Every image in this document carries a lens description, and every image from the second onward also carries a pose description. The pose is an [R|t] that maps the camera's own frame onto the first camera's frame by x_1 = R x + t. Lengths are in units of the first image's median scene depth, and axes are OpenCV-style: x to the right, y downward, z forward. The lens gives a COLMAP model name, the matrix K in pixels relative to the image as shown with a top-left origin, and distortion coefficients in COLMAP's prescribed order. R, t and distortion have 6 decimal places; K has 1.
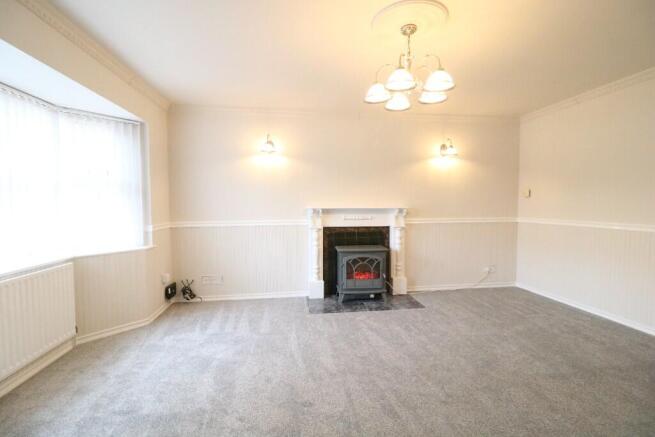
lens RADIAL K [[311.9, 0, 327.6], [0, 311.9, 218.0], [0, 0, 1]] dist [-0.018445, -0.001310]
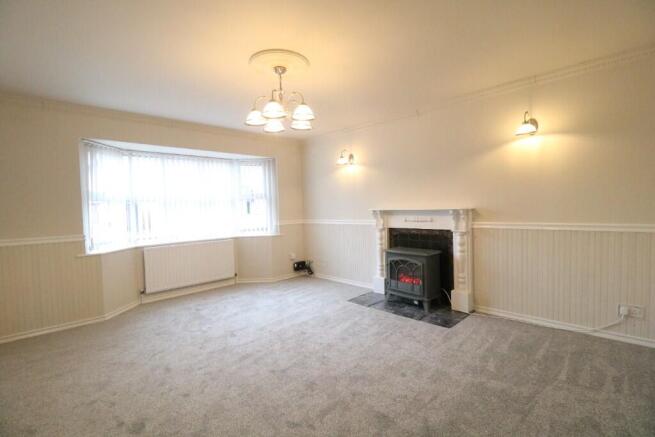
lens RADIAL K [[311.9, 0, 326.6], [0, 311.9, 215.7], [0, 0, 1]] dist [-0.018445, -0.001310]
pose [[0.582448, 0.010977, -0.812794, 0.750698], [-0.011928, 0.999917, 0.004956, -0.014183], [0.812780, 0.006808, 0.582531, 0.227219]]
